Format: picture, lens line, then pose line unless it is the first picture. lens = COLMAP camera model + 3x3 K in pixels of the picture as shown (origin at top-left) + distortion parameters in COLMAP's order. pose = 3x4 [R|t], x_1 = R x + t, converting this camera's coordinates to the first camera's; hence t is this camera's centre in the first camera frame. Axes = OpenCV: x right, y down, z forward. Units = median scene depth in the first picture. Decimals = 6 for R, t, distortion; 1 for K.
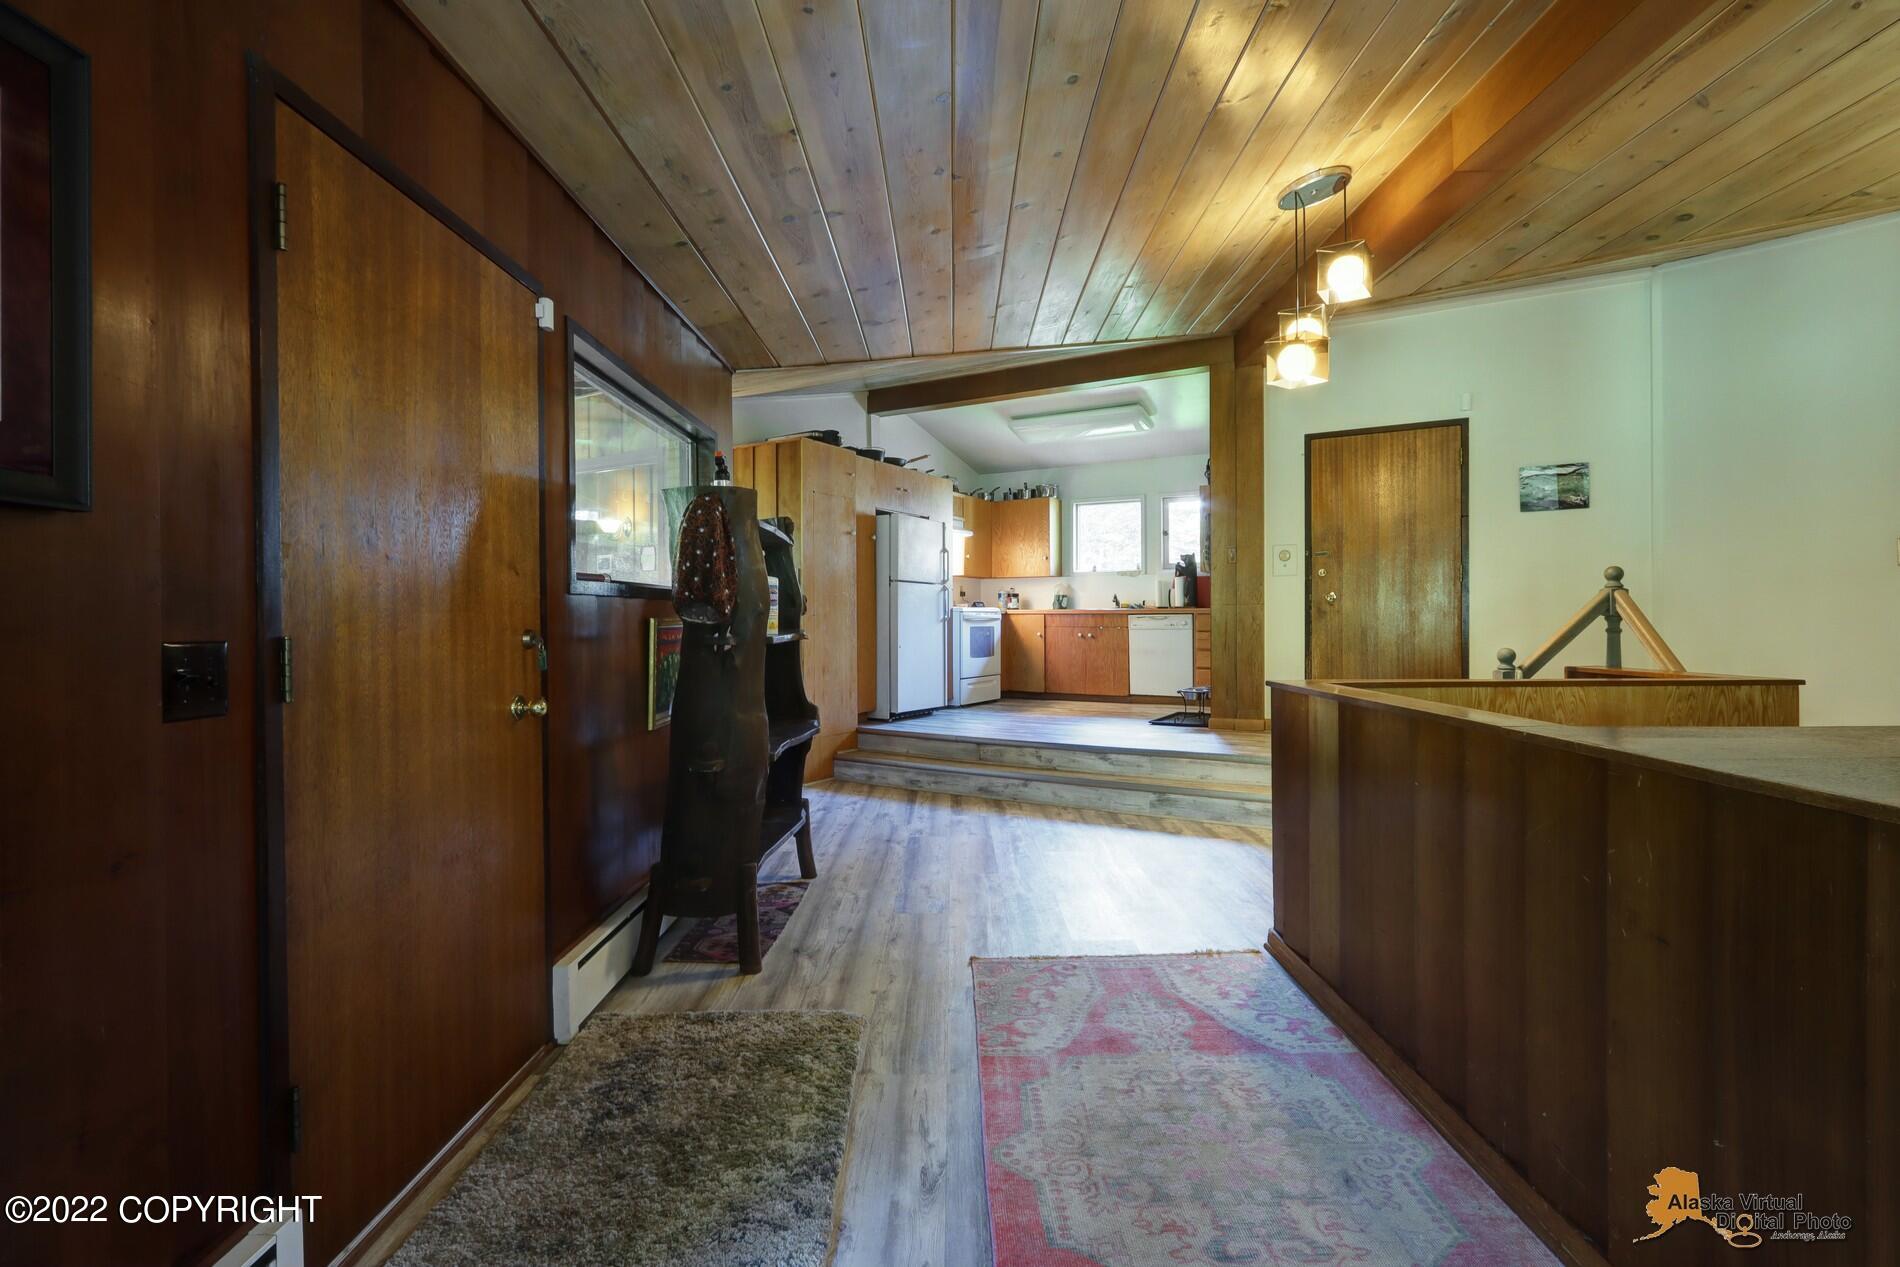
lens RADIAL K [[887.5, 0, 936.7], [0, 887.5, 629.2], [0, 0, 1]] dist [-0.012655, 0.000750]
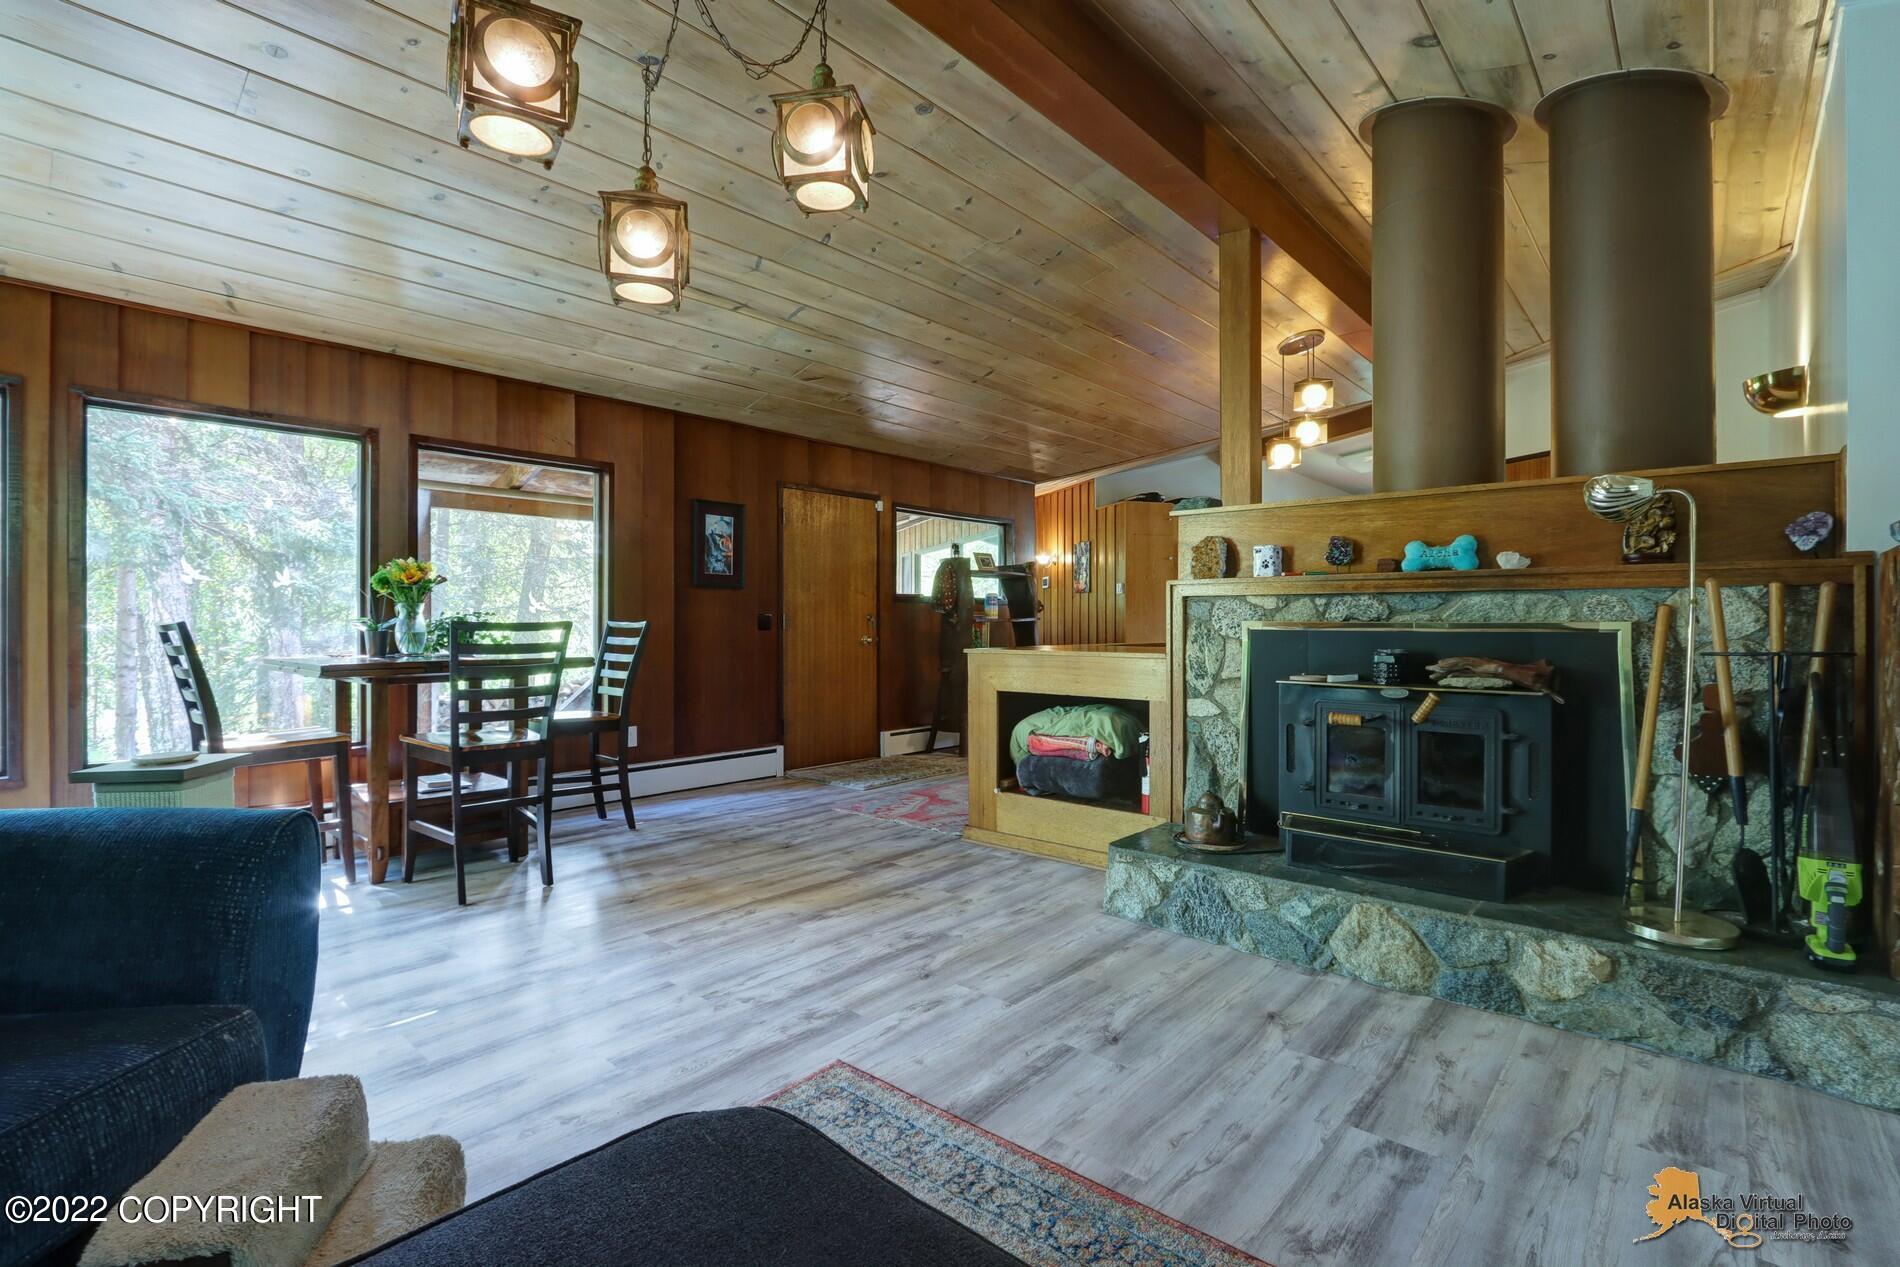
lens RADIAL K [[887.5, 0, 936.7], [0, 887.5, 629.2], [0, 0, 1]] dist [-0.012655, 0.000750]
pose [[0.754332, 0.004473, -0.656478, 0.465734], [-0.009161, 0.999951, -0.003713, 0.016477], [0.656429, 0.008815, 0.754336, -0.309237]]
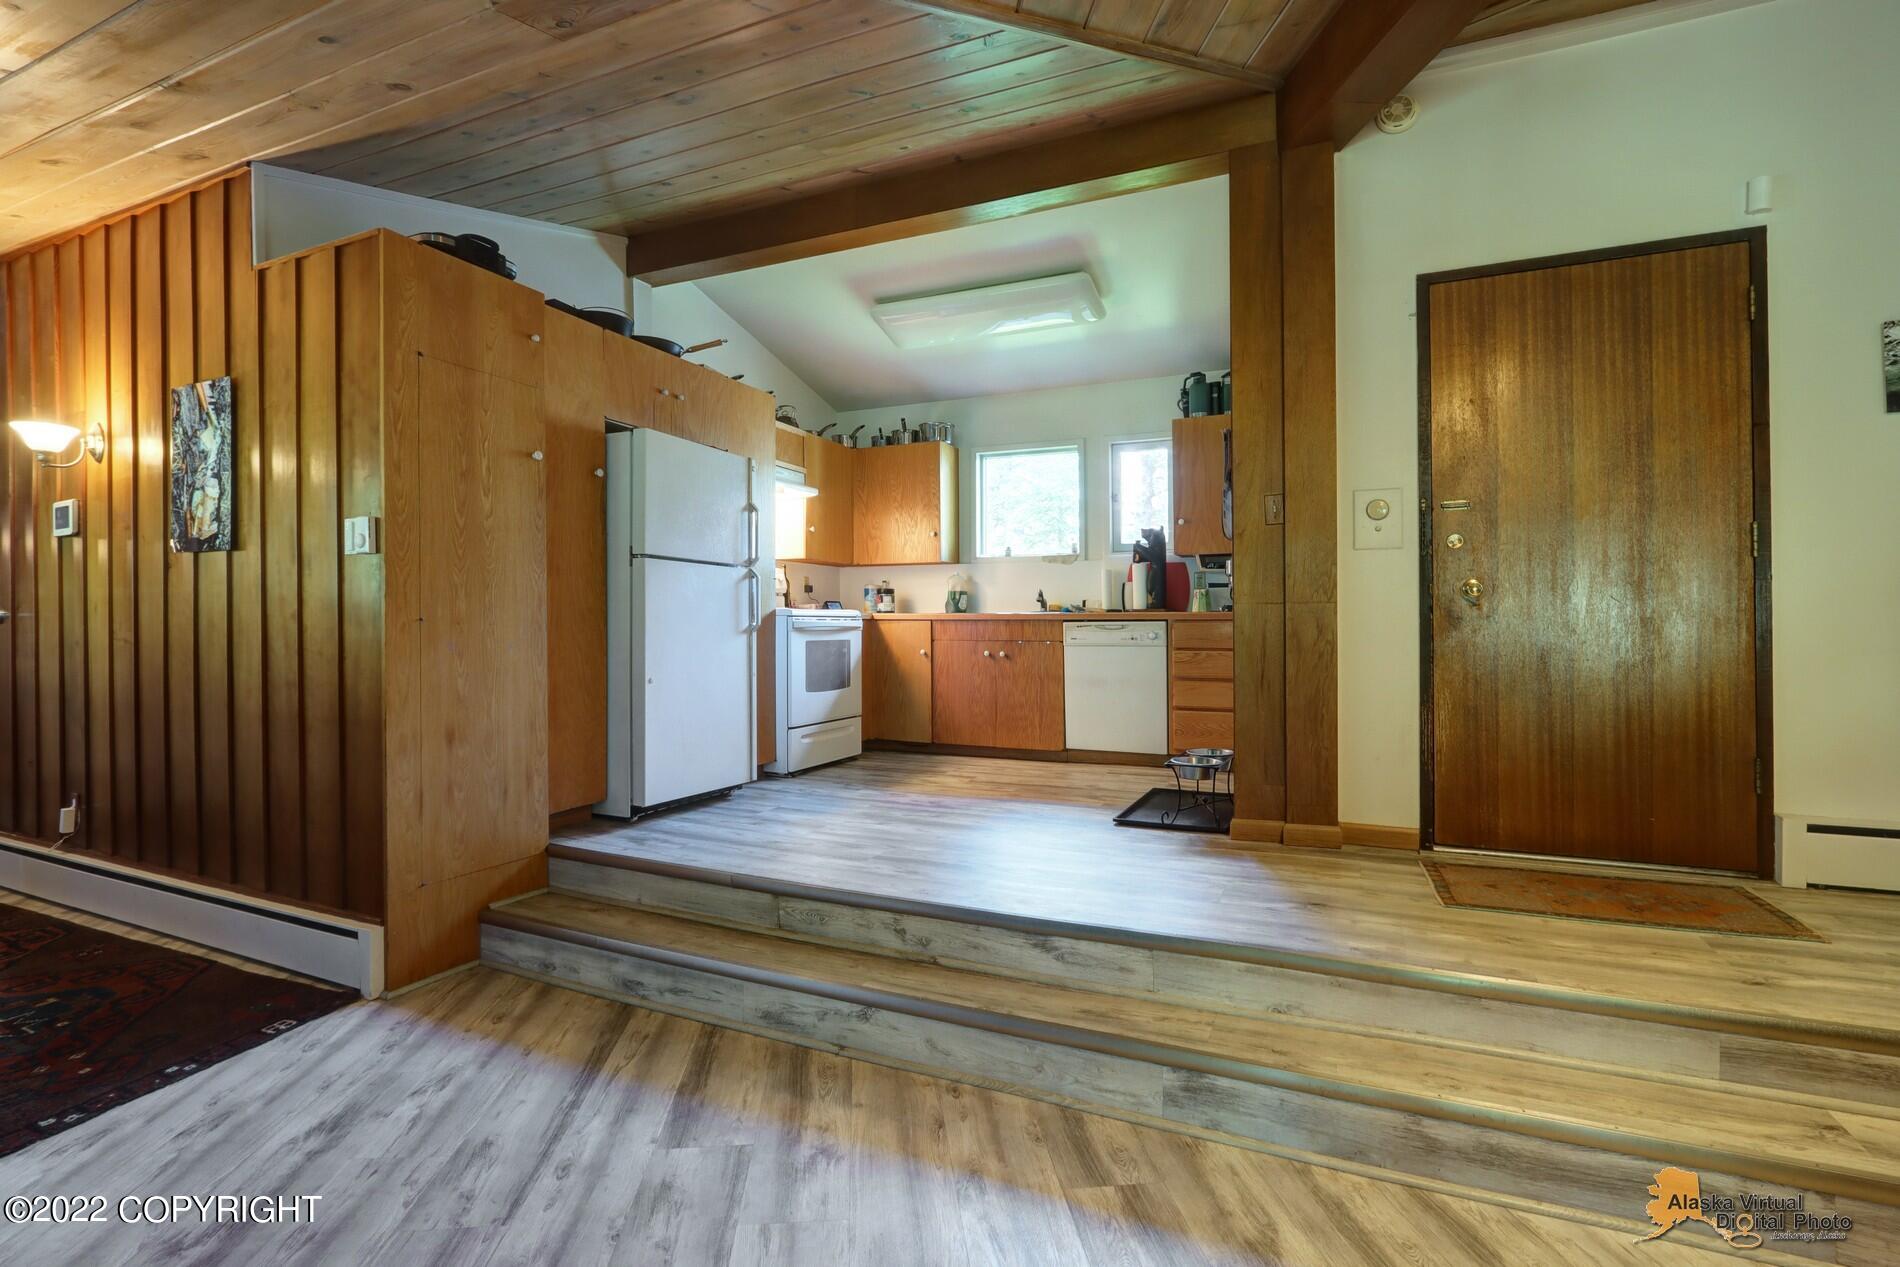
lens RADIAL K [[887.5, 0, 936.7], [0, 887.5, 629.2], [0, 0, 1]] dist [-0.012655, 0.000750]
pose [[0.994251, 0.002535, 0.107042, 0.059036], [-0.001766, 0.999972, -0.007281, -0.006235], [-0.107058, 0.007050, 0.994228, 0.379182]]
